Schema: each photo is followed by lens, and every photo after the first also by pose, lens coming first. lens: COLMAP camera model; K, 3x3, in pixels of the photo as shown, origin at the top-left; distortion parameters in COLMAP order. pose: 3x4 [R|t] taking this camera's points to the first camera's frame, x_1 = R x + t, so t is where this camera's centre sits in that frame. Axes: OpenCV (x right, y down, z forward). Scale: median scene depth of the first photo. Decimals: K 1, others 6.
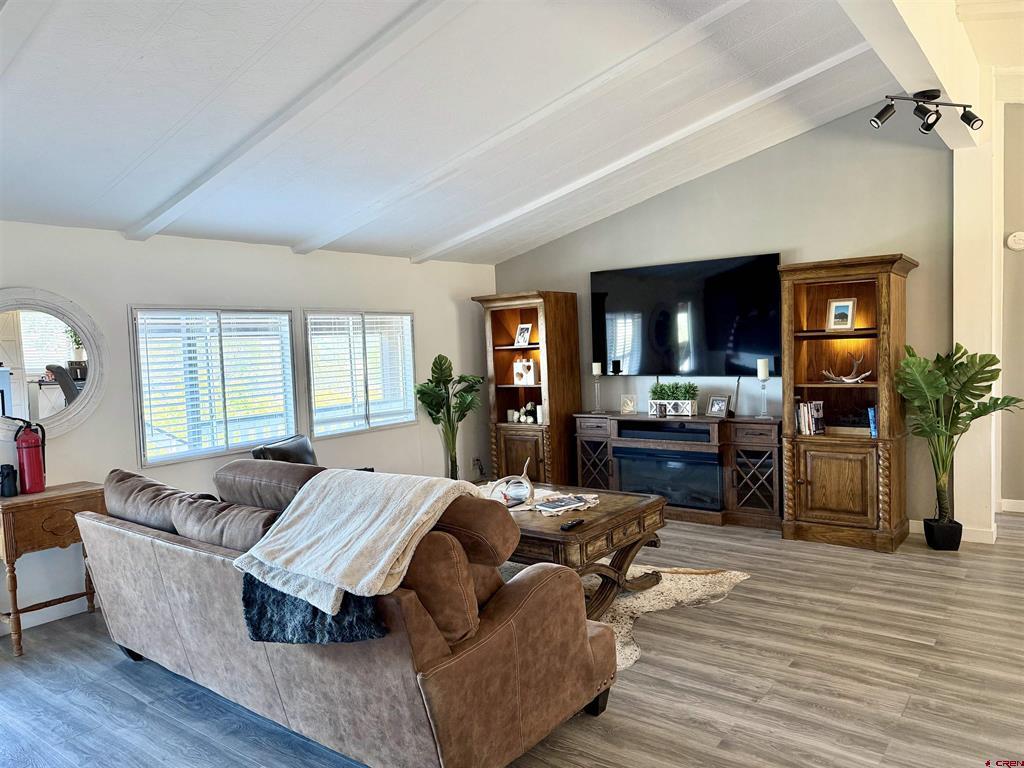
lens RADIAL K [[715.9, 0, 515.8], [0, 715.9, 383.0], [0, 0, 1]] dist [0.067296, -0.079549]
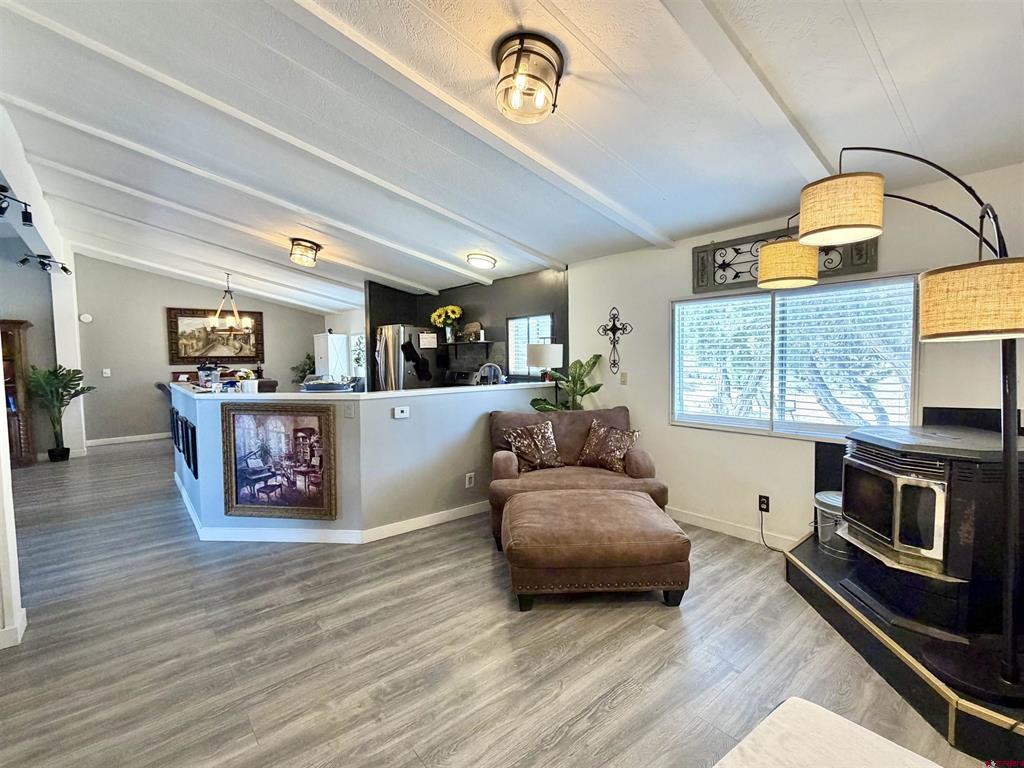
lens RADIAL K [[473.1, 0, 516.4], [0, 473.1, 386.5], [0, 0, 1]] dist [-0.002732, 0.000974]
pose [[0.209130, -0.028399, 0.977475, -0.409158], [0.064307, 0.997814, 0.015232, 0.065349], [-0.975771, 0.059673, 0.210499, -0.521074]]
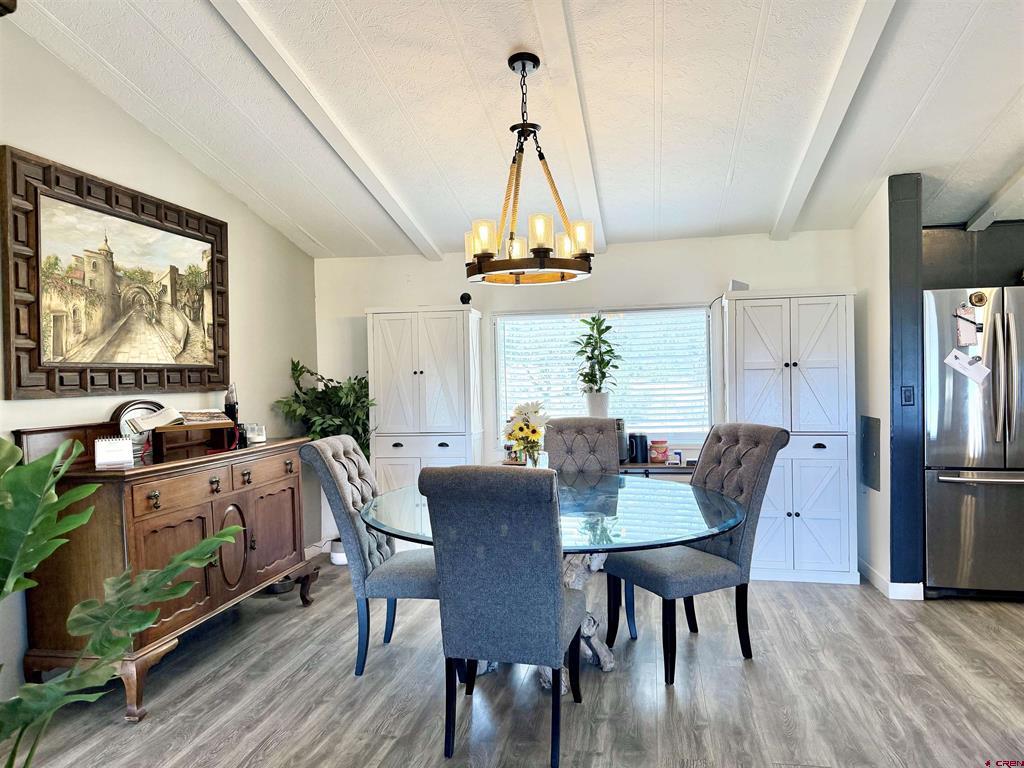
lens RADIAL K [[715.9, 0, 511.0], [0, 715.9, 387.3], [0, 0, 1]] dist [0.067296, -0.079549]
pose [[-0.451558, 0.024759, 0.891898, 0.216174], [0.087797, 0.995997, 0.016802, -0.039242], [-0.887911, 0.085893, -0.451924, 0.802443]]
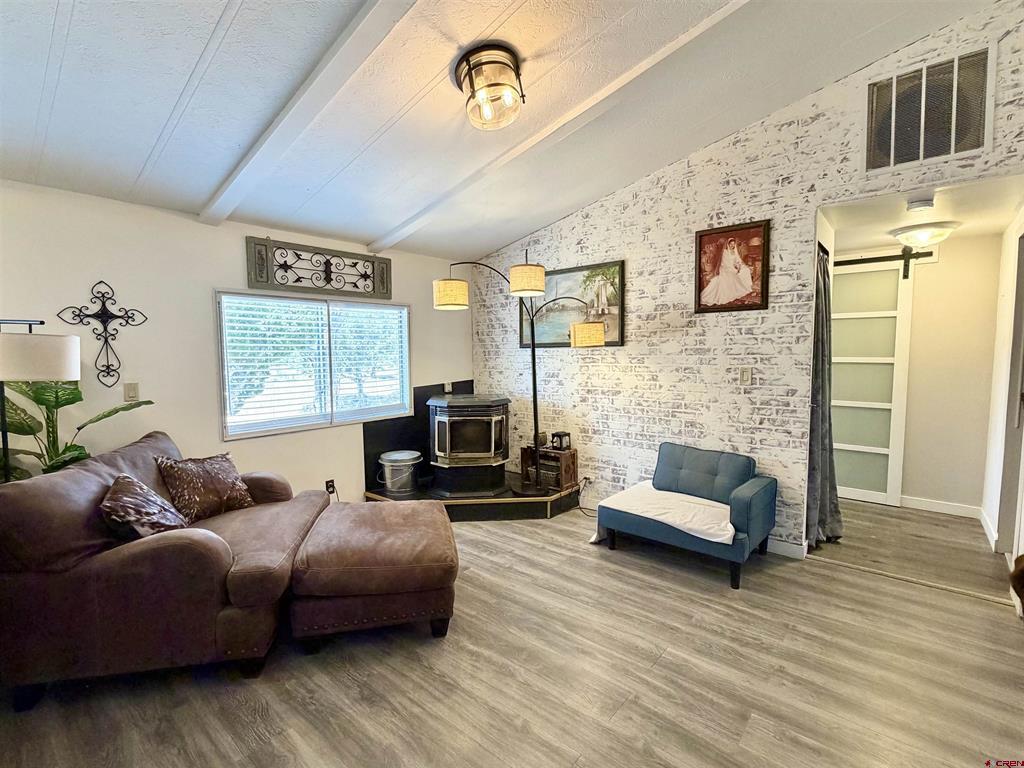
lens RADIAL K [[473.1, 0, 515.7], [0, 473.1, 386.0], [0, 0, 1]] dist [-0.002732, 0.000974]
pose [[-0.998090, 0.046223, 0.040980, -0.057068], [0.051191, 0.990207, 0.129881, 0.023582], [-0.034575, 0.131731, -0.990682, -0.039888]]
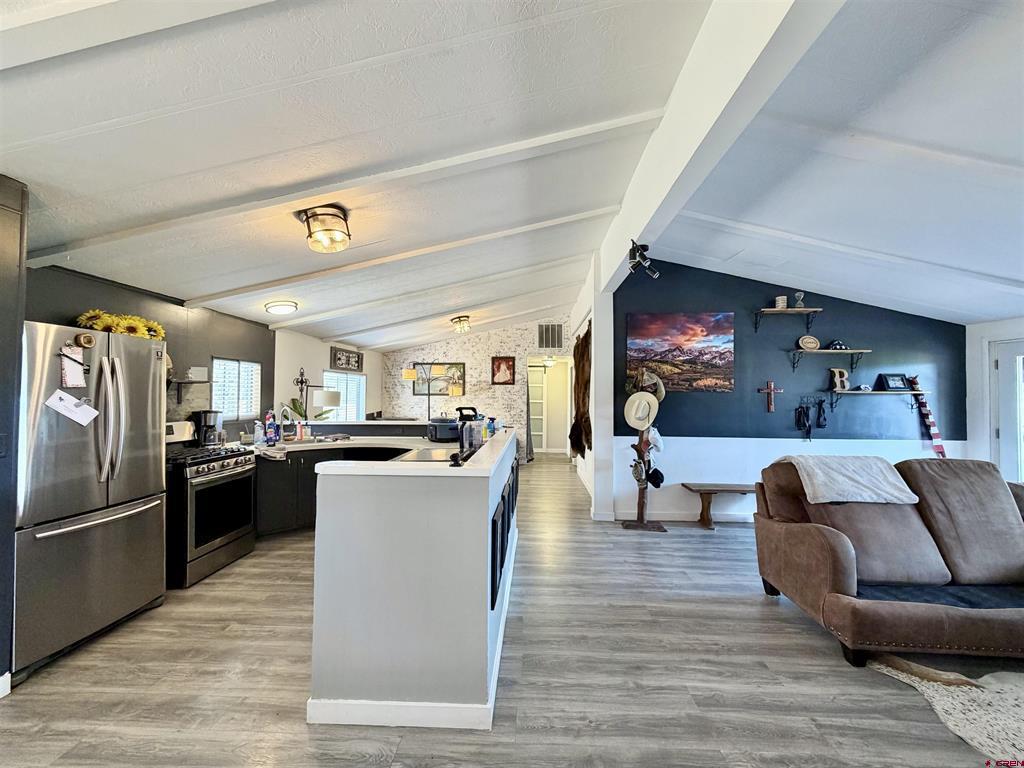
lens RADIAL K [[409.0, 0, 517.3], [0, 409.0, 384.3], [0, 0, 1]] dist [-0.000040, 0.000112]
pose [[-0.813924, 0.021096, -0.580589, 0.541996], [-0.007955, 0.998842, 0.047444, -0.053354], [0.580917, 0.043235, -0.812813, 0.629029]]
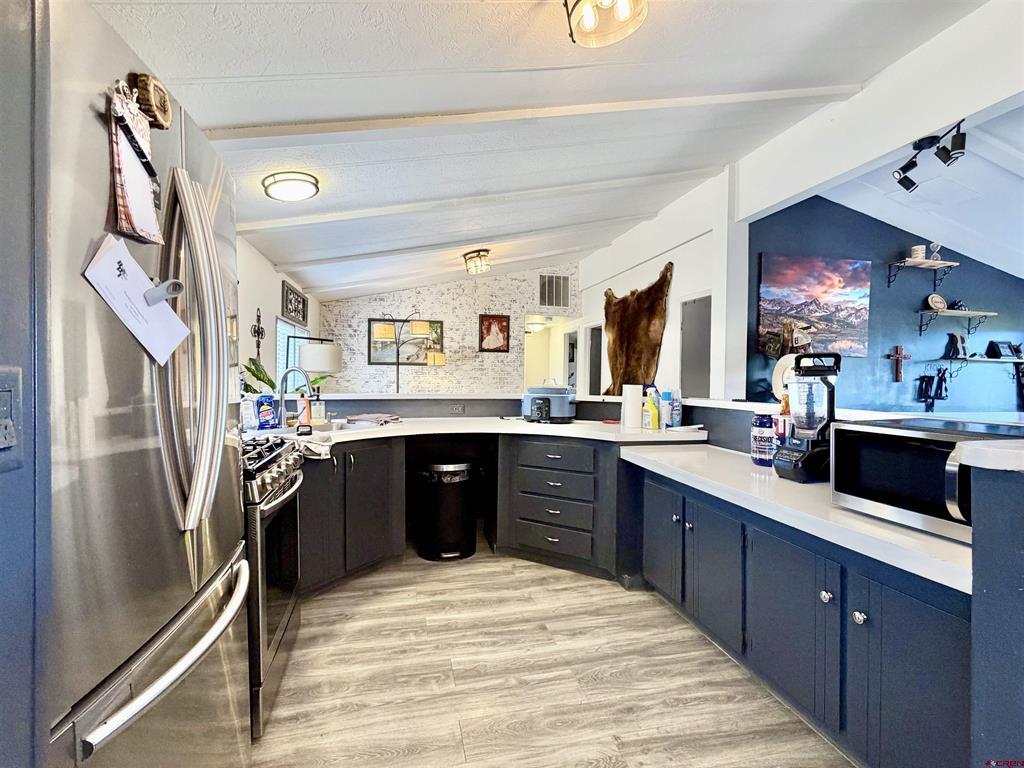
lens RADIAL K [[473.1, 0, 517.1], [0, 473.1, 386.1], [0, 0, 1]] dist [-0.002732, 0.000974]
pose [[-0.622819, 0.045626, -0.781034, 0.704175], [-0.034816, 0.995693, 0.085929, -0.000104], [0.781591, 0.080711, -0.618548, 0.237151]]
